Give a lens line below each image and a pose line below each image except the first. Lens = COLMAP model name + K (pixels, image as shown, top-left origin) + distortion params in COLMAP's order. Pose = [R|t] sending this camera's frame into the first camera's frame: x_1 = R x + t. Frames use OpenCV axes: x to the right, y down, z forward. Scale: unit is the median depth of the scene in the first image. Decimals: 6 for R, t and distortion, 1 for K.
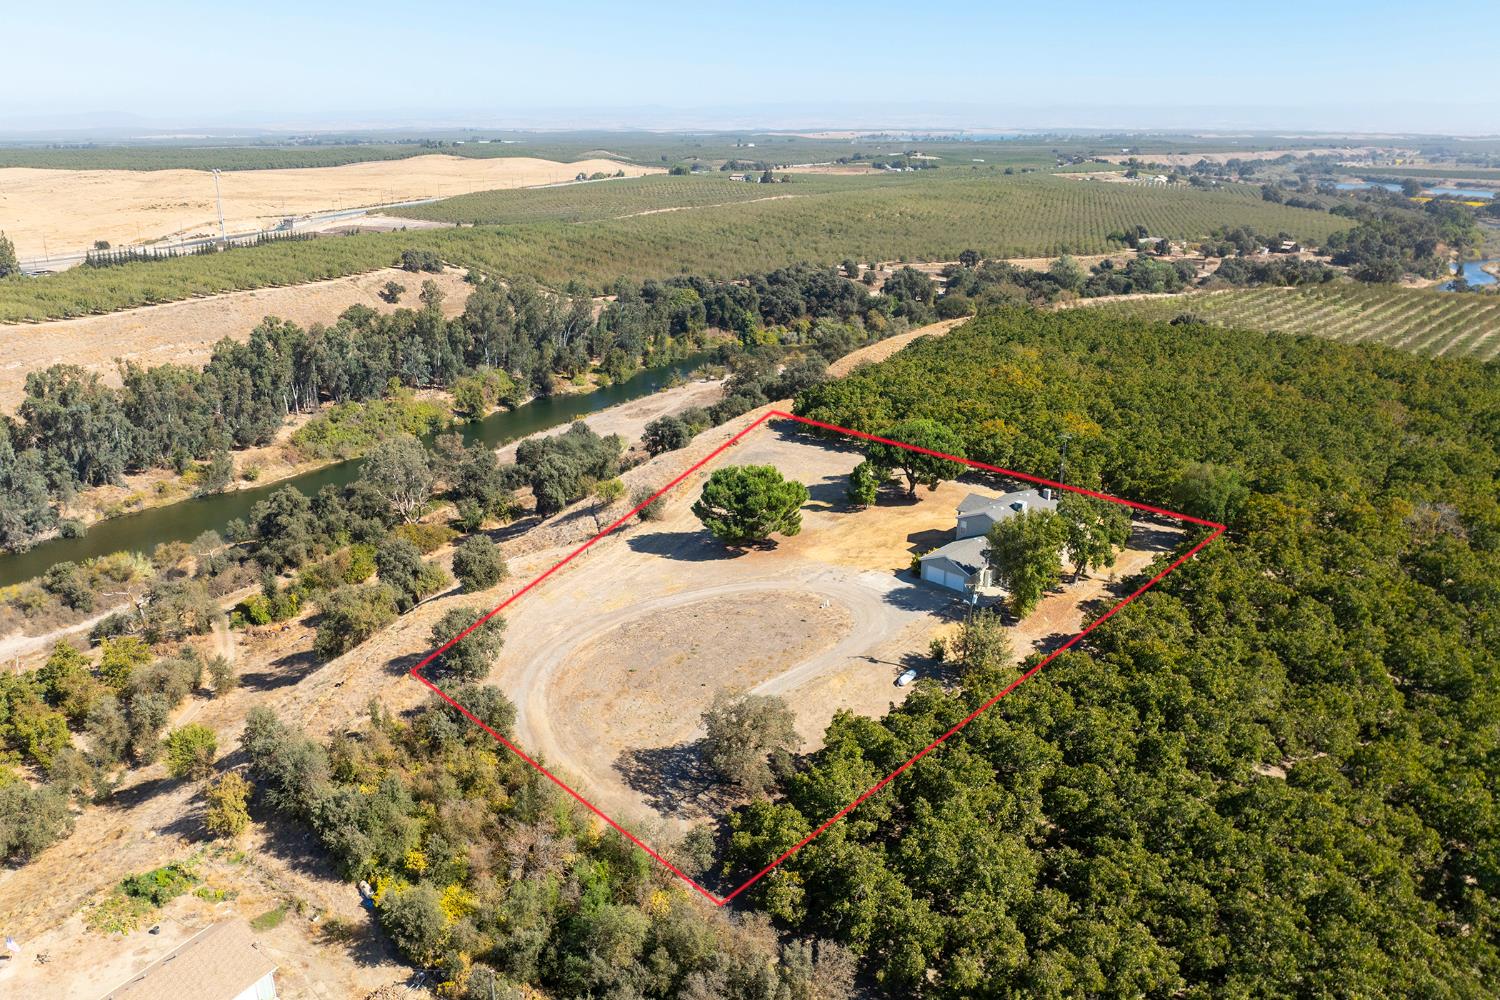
lens RADIAL K [[1050.9, 0, 744.9], [0, 1050.9, 502.2], [0, 0, 1]] dist [-0.042485, 0.008457]
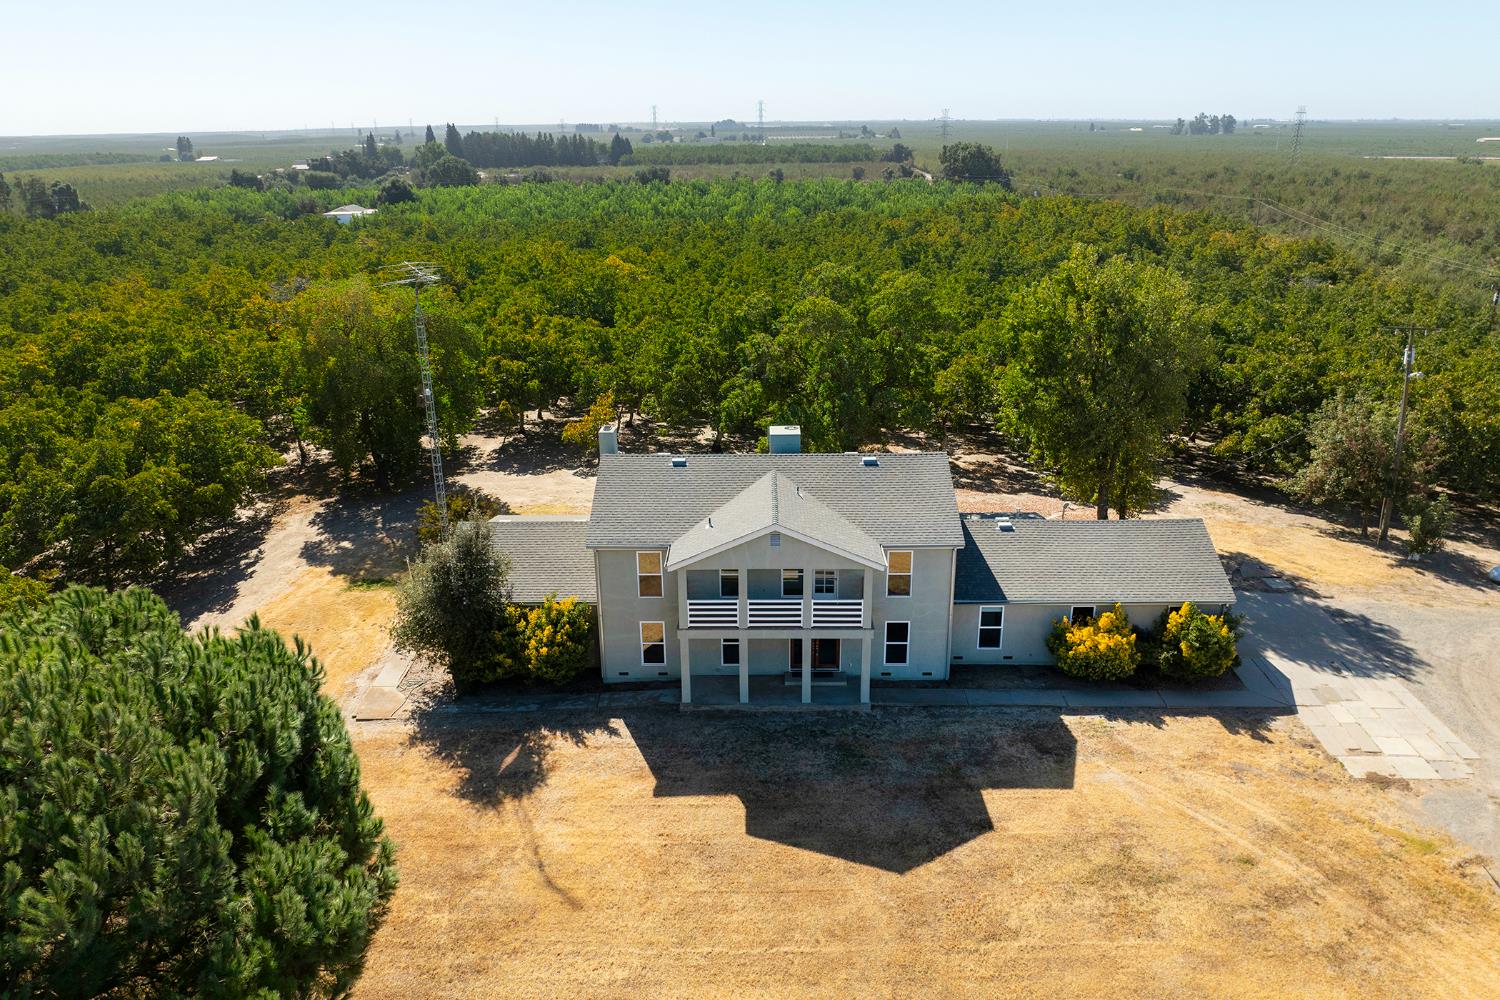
lens RADIAL K [[1050.9, 0, 748.3], [0, 1050.9, 513.5], [0, 0, 1]] dist [-0.042485, 0.008457]
pose [[-0.674350, -0.251509, 0.694259, 0.019328], [0.262879, 0.796836, 0.544010, -0.042236], [-0.690034, 0.549359, -0.471230, 0.345084]]
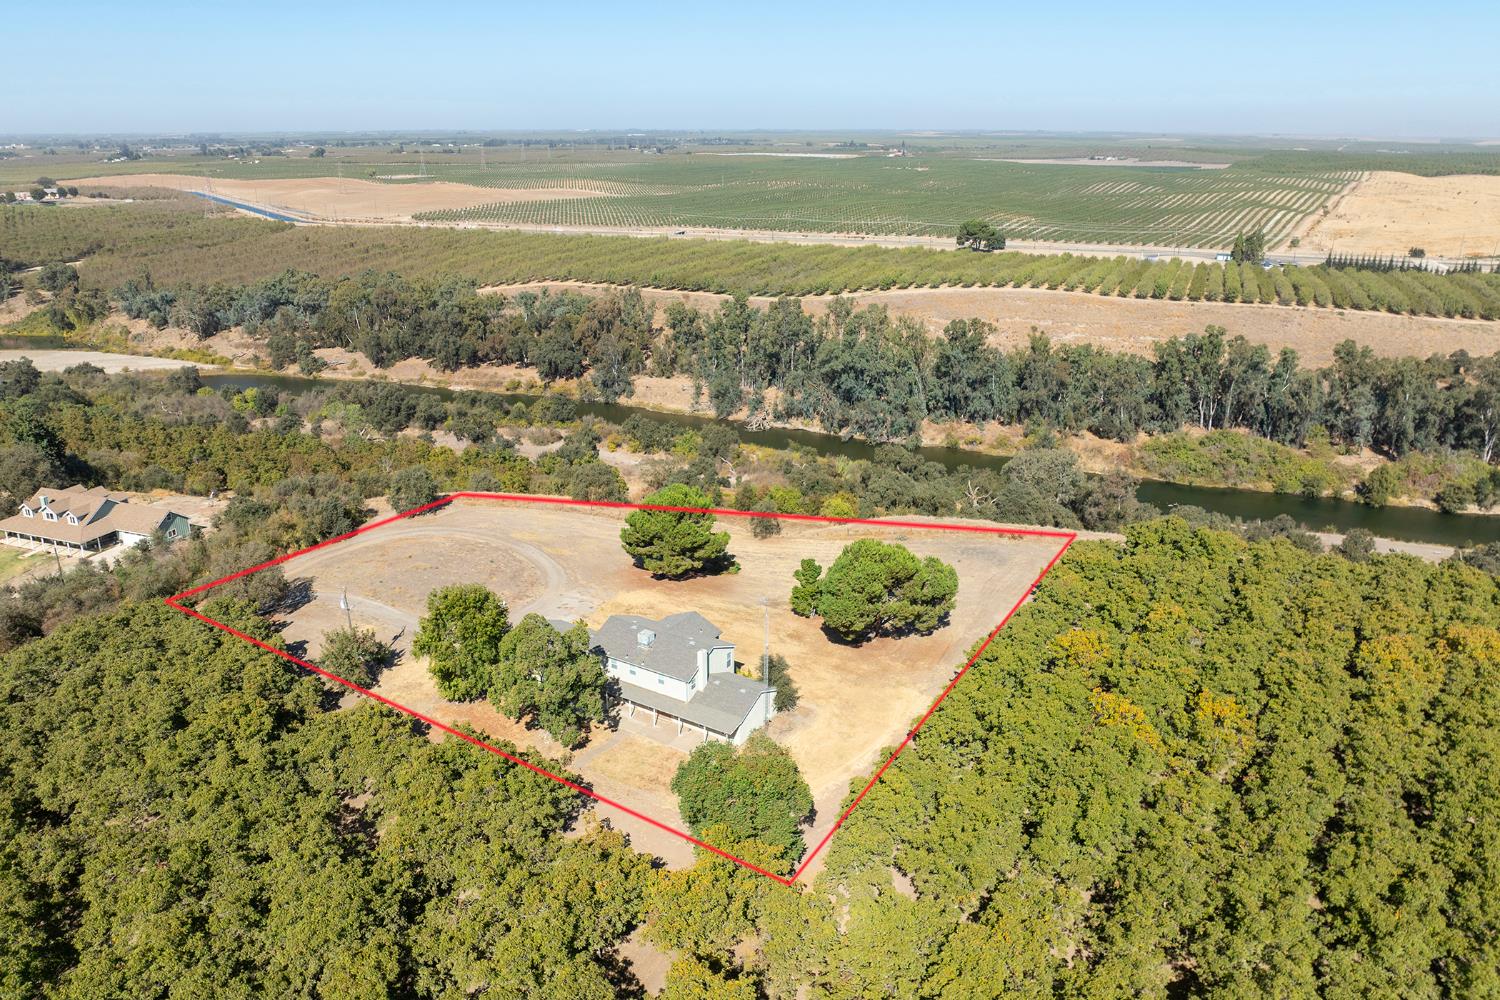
lens RADIAL K [[1050.9, 0, 739.1], [0, 1050.9, 486.4], [0, 0, 1]] dist [-0.042485, 0.008457]
pose [[0.201590, 0.317455, -0.926598, 0.280619], [-0.333204, 0.911824, 0.239902, -0.089104], [0.921052, 0.260384, 0.289592, 0.244269]]
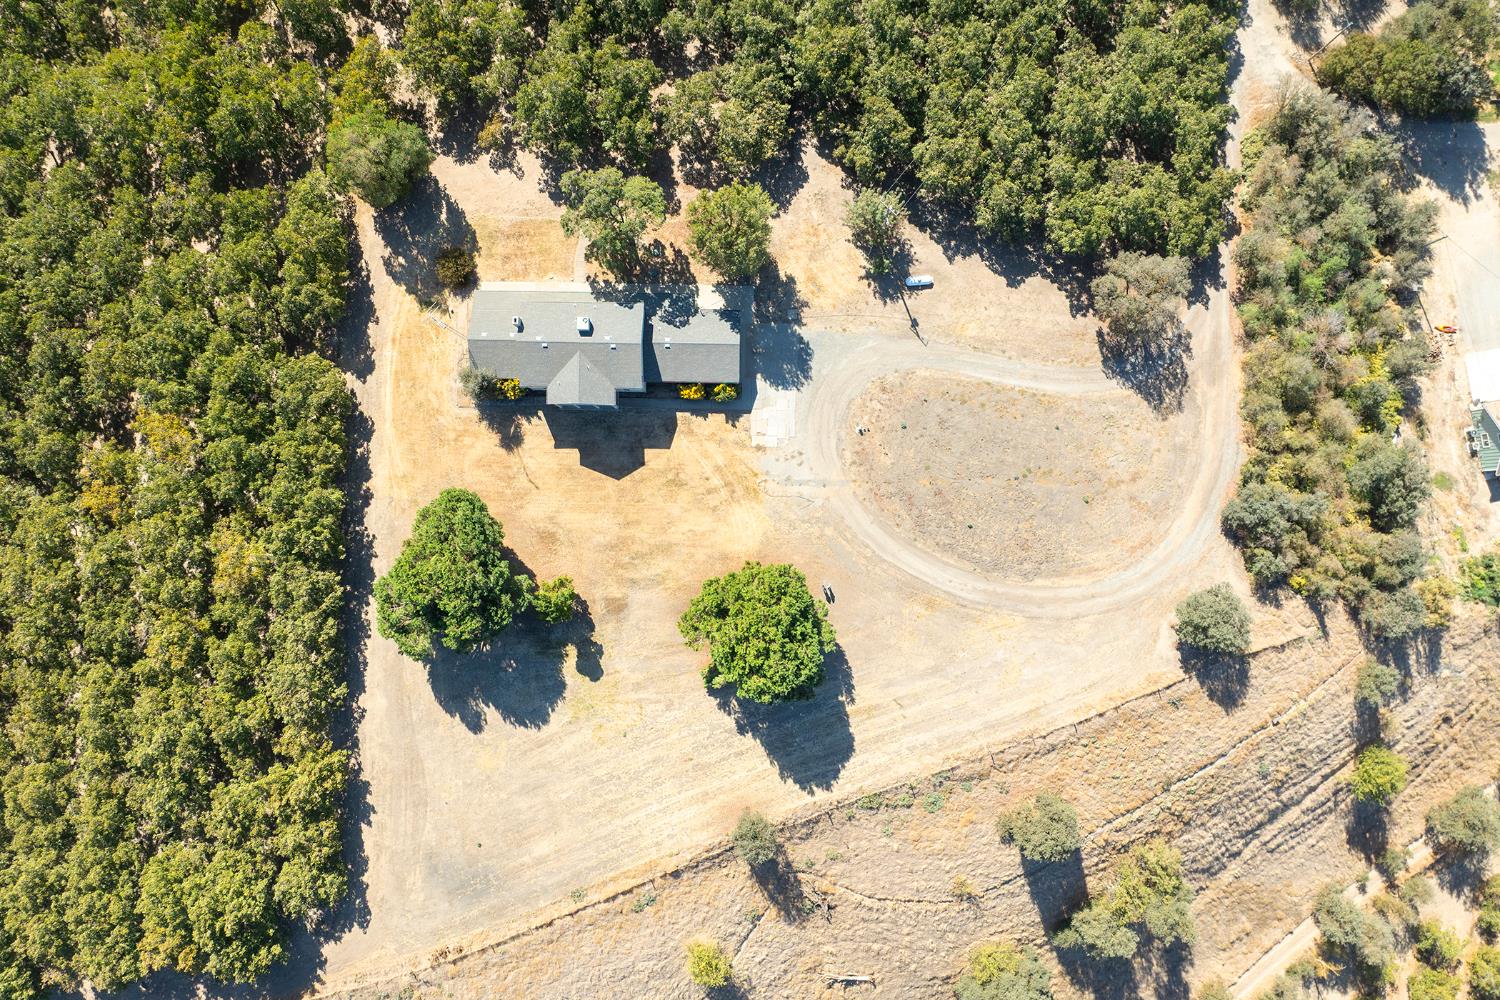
lens RADIAL K [[1050.9, 0, 749.3], [0, 1050.9, 512.8], [0, 0, 1]] dist [-0.042485, 0.008457]
pose [[-0.674549, -0.738141, 0.011444, 0.021453], [0.264779, -0.227439, 0.937104, -0.212608], [-0.689112, 0.635153, 0.348863, 0.220627]]
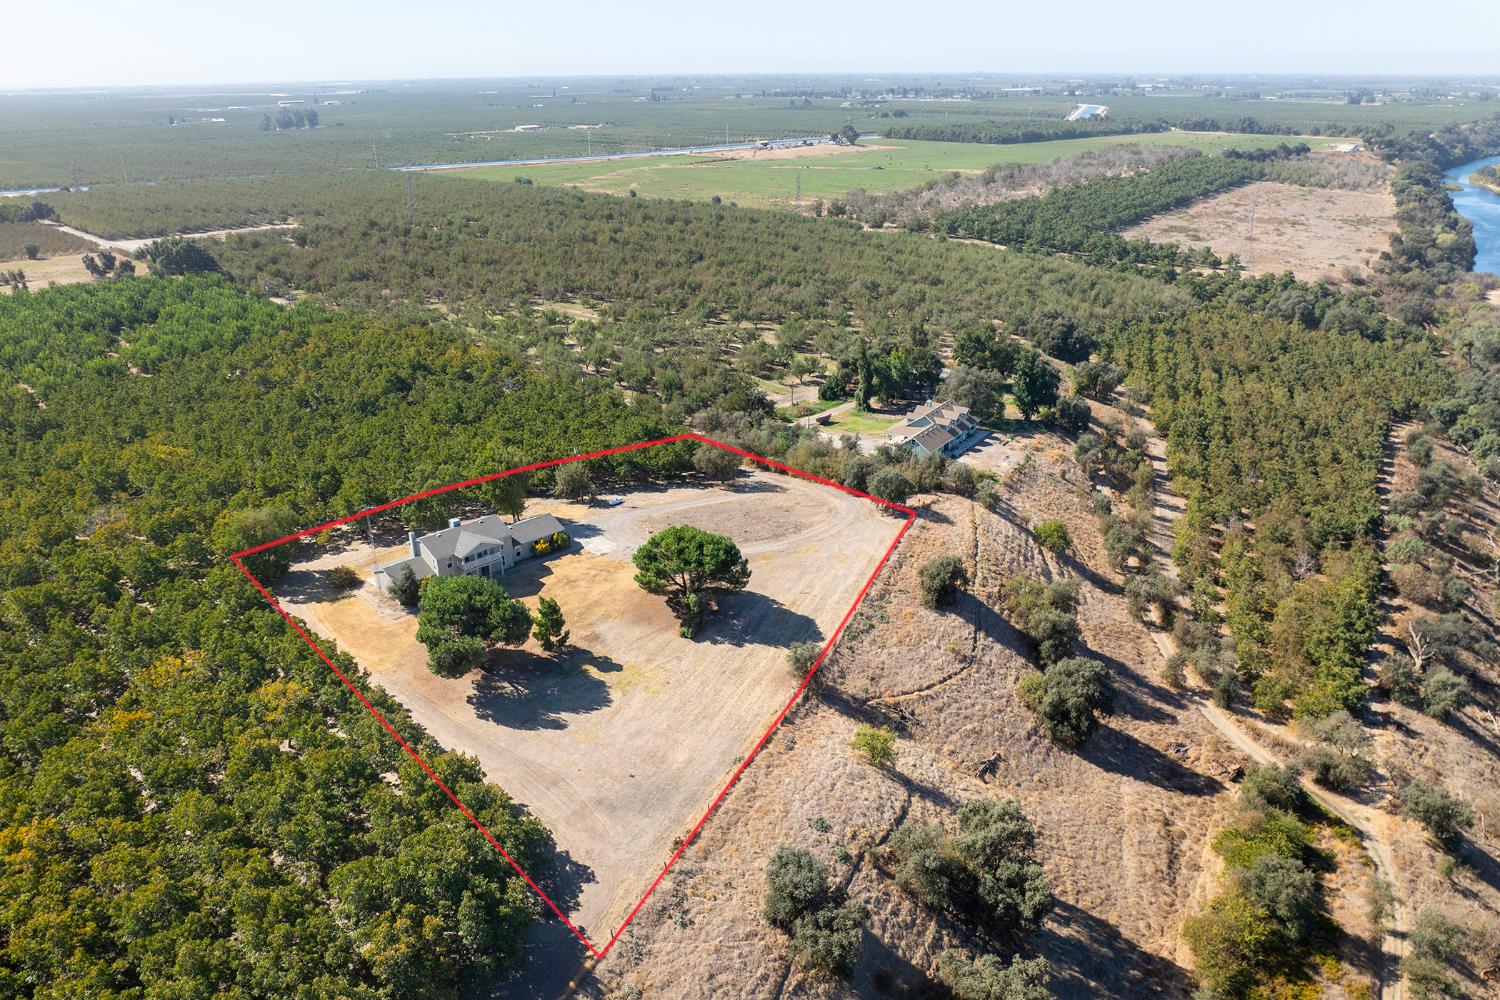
lens RADIAL K [[1050.9, 0, 755.7], [0, 1050.9, 504.6], [0, 0, 1]] dist [-0.042485, 0.008457]
pose [[-0.999678, -0.004923, 0.024885, -0.025422], [0.013117, 0.739348, 0.673195, -0.227094], [-0.021713, 0.673305, -0.739046, 0.540022]]
